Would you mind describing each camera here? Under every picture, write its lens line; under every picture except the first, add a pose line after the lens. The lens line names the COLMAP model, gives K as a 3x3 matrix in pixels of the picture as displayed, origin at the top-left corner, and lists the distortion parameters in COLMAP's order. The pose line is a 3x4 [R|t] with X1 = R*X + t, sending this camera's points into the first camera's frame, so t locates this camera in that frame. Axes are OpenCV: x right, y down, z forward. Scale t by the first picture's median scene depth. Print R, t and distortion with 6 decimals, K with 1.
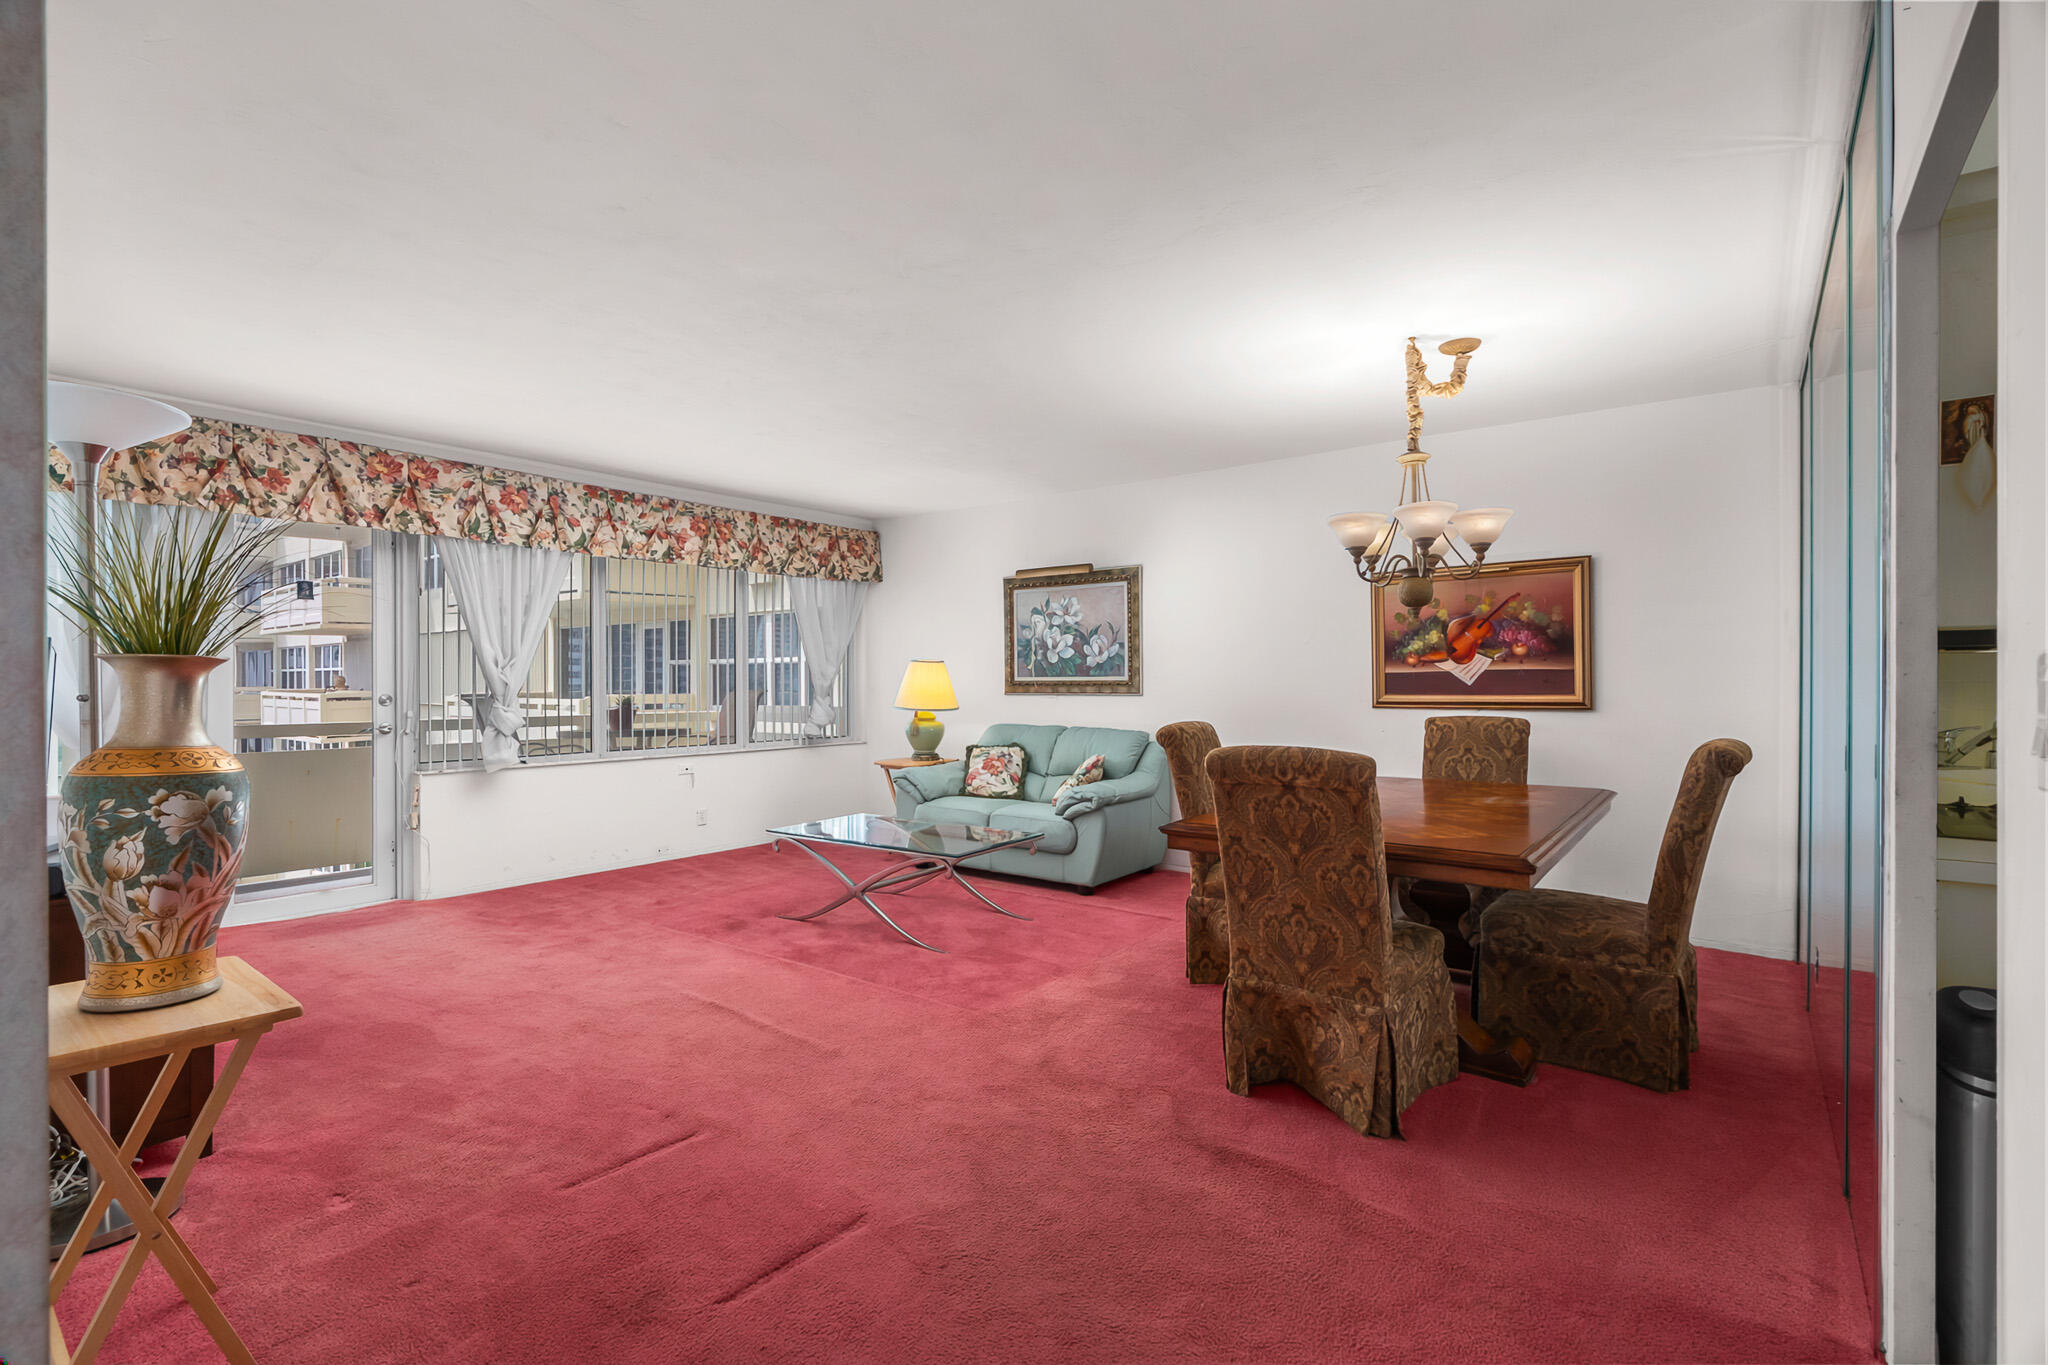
lens RADIAL K [[927.6, 0, 1025.6], [0, 927.6, 690.9], [0, 0, 1]] dist [0.001898, 0.000638]
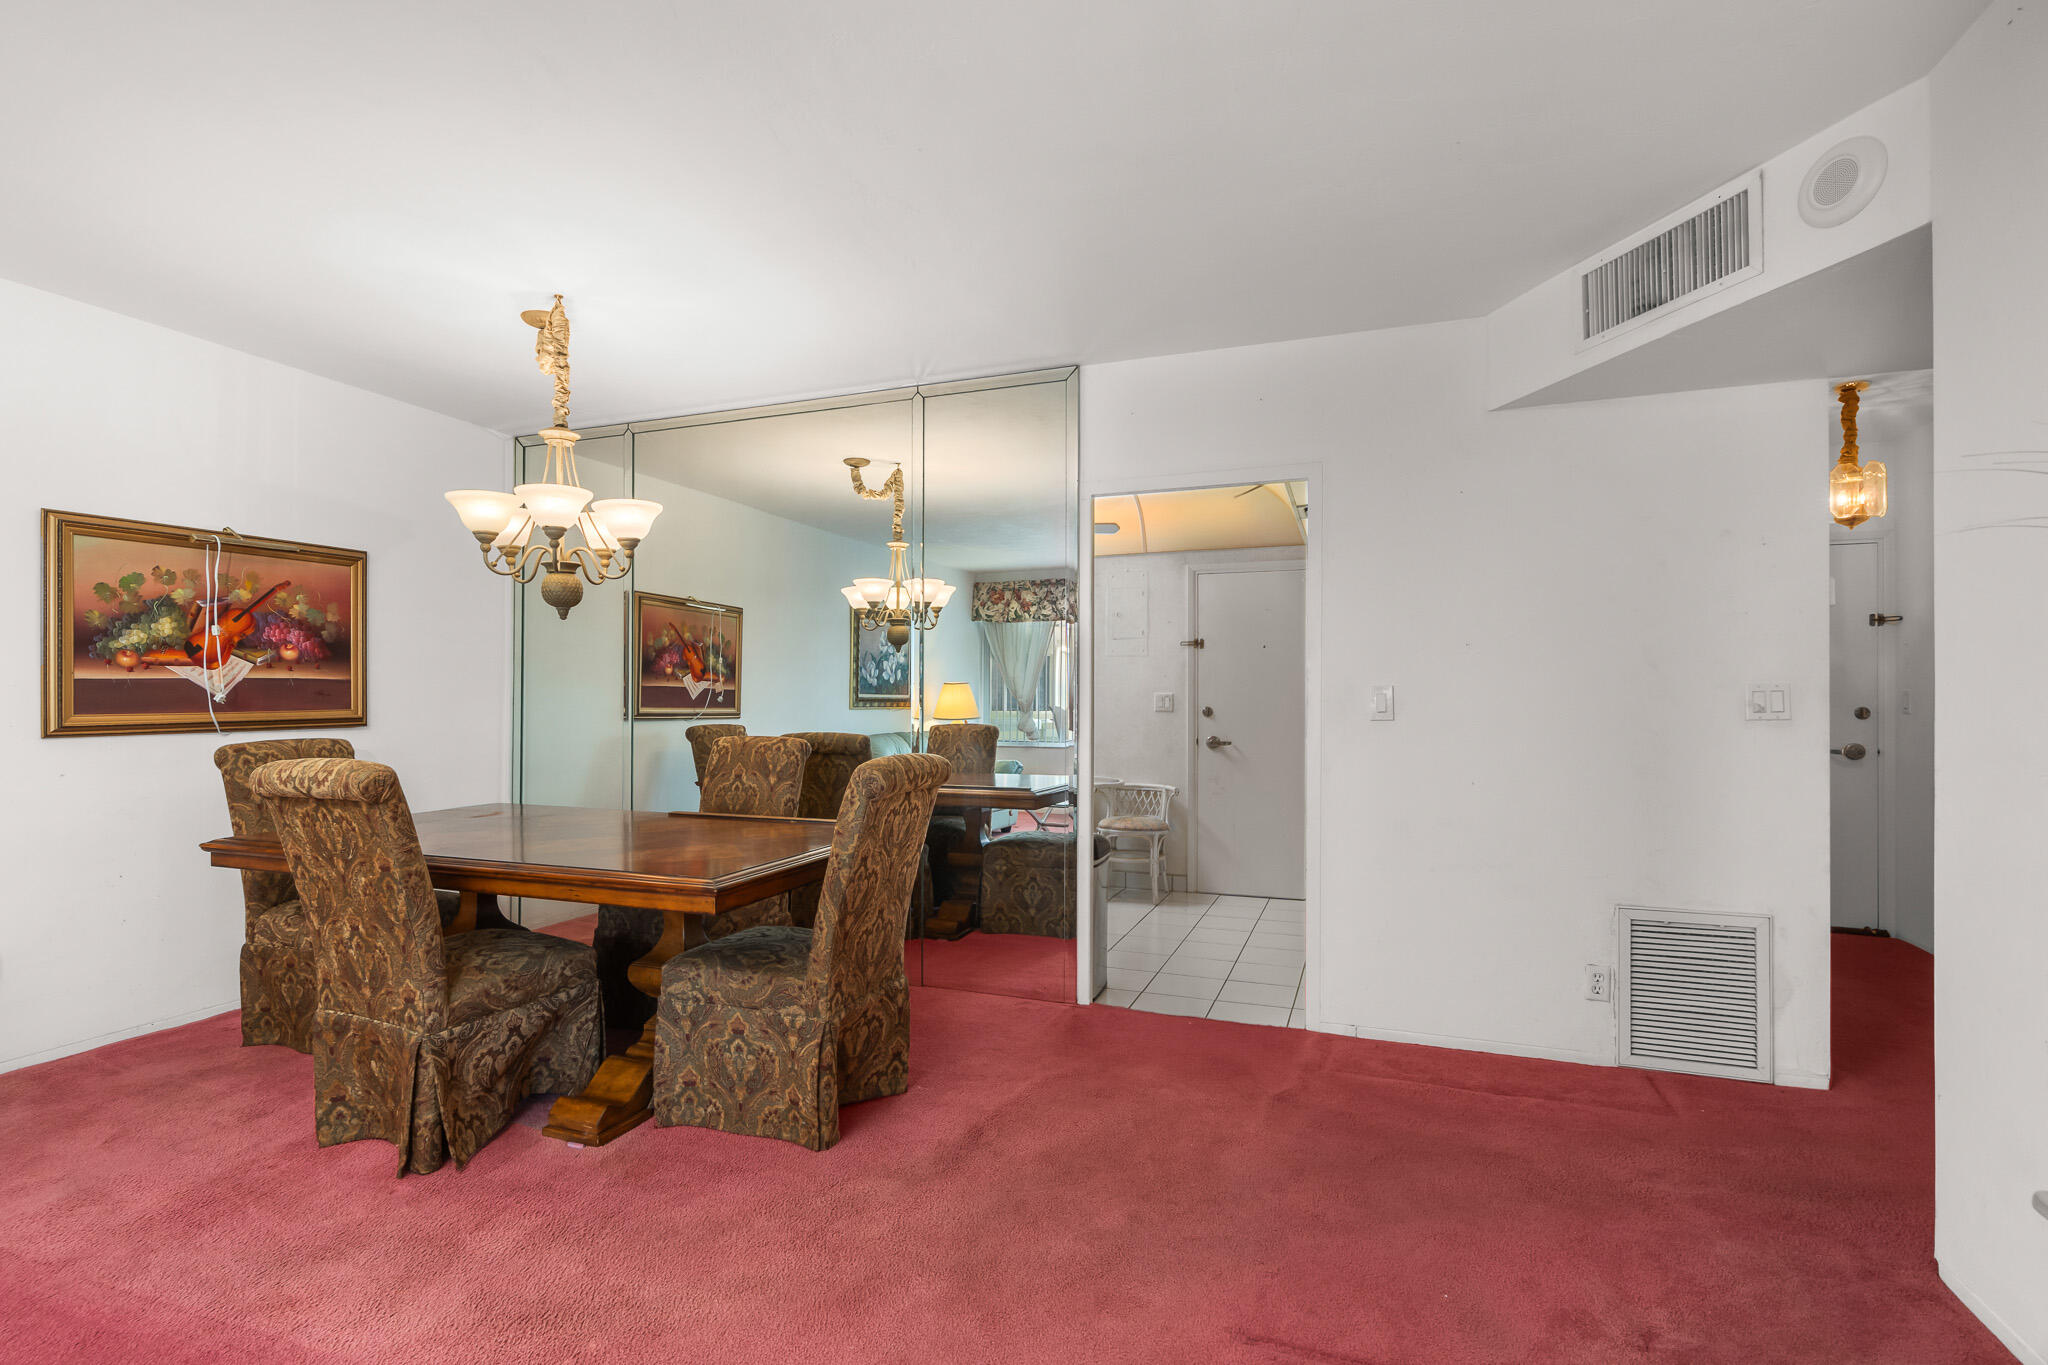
lens RADIAL K [[943.8, 0, 1024.0], [0, 943.8, 682.5], [0, 0, 1]] dist [0.001043, -0.000022]
pose [[-0.312115, 0.010512, 0.949986, -0.423516], [0.005098, 0.999943, -0.009390, -0.008721], [-0.950031, 0.001912, -0.312150, 0.650760]]
